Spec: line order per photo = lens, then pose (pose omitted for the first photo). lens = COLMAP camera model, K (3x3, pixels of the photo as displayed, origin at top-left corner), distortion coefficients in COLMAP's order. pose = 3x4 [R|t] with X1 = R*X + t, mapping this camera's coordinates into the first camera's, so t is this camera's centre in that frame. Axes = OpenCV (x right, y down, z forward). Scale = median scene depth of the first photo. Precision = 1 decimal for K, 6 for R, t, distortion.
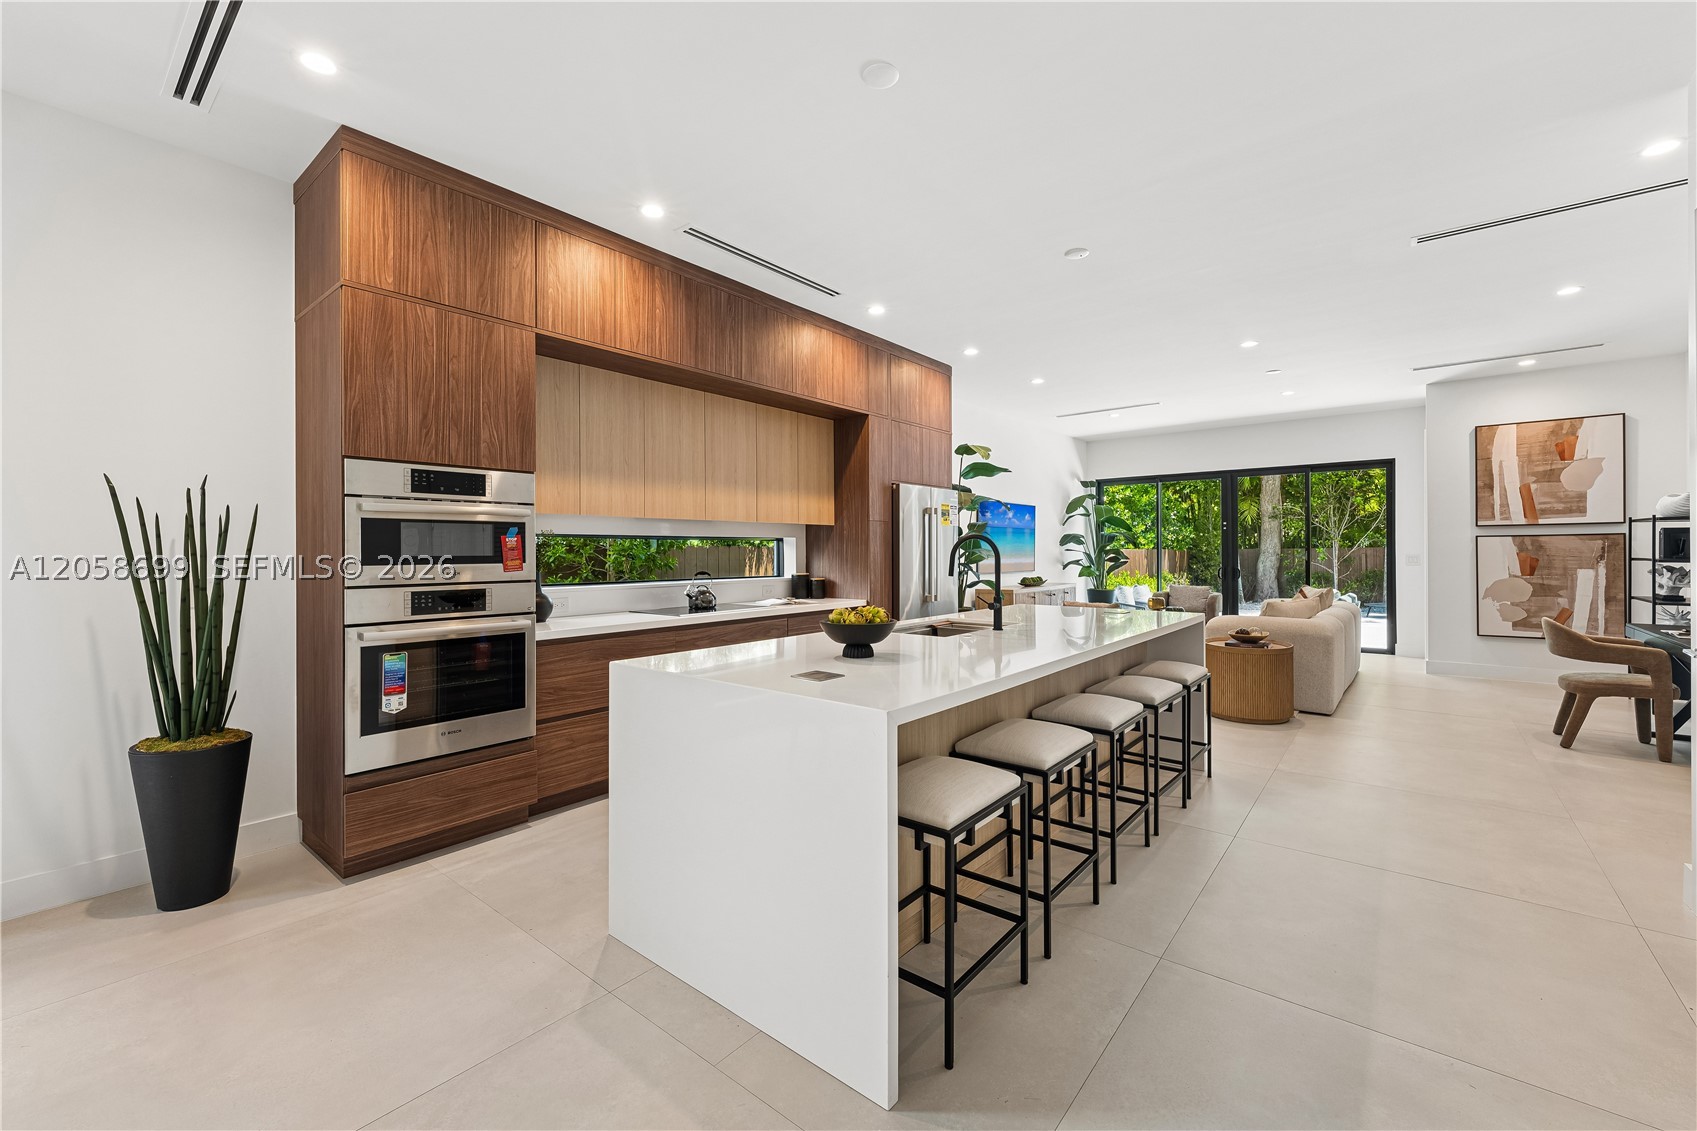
lens RADIAL K [[690.5, 0, 836.9], [0, 690.5, 554.9], [0, 0, 1]] dist [0.000220, -0.000039]
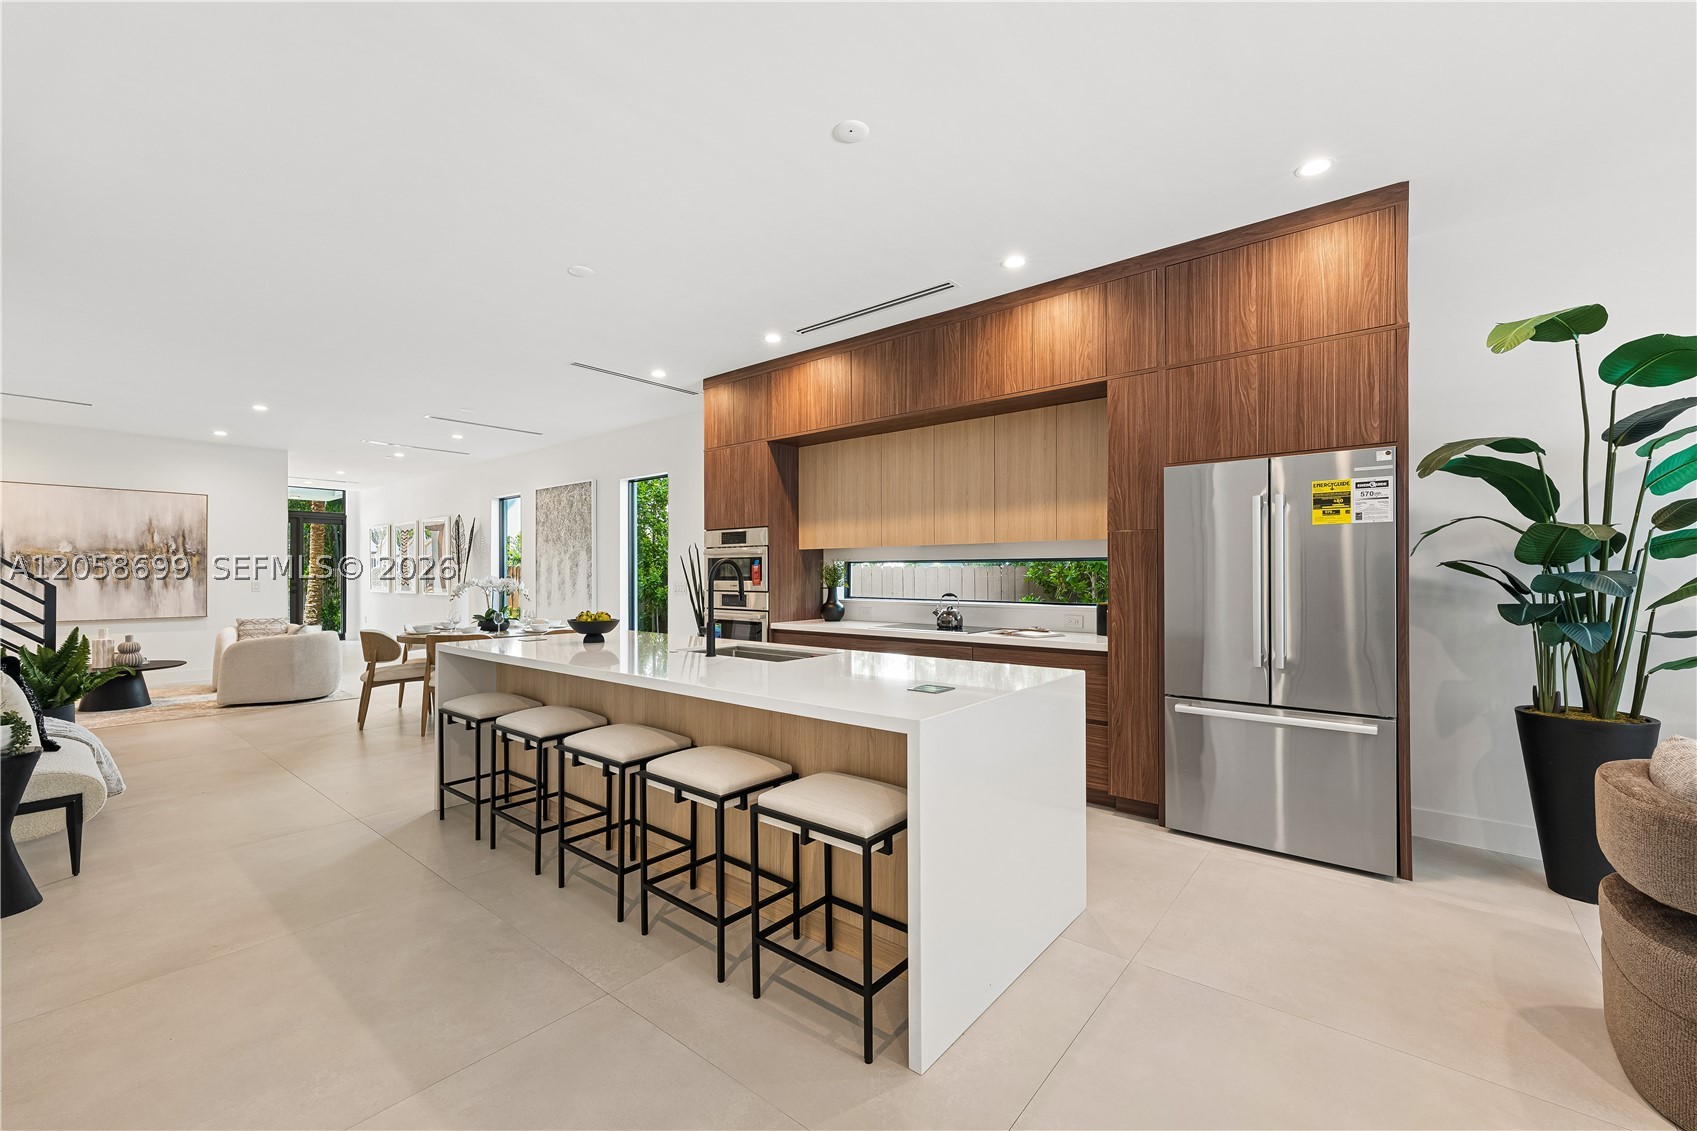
lens RADIAL K [[683.3, 0, 845.9], [0, 683.3, 570.5], [0, 0, 1]] dist [-0.000165, -0.000144]
pose [[0.007948, -0.000124, -0.999968, 0.612618], [-0.003339, 0.999994, -0.000151, -0.007177], [0.999963, 0.003340, 0.007947, 0.603254]]
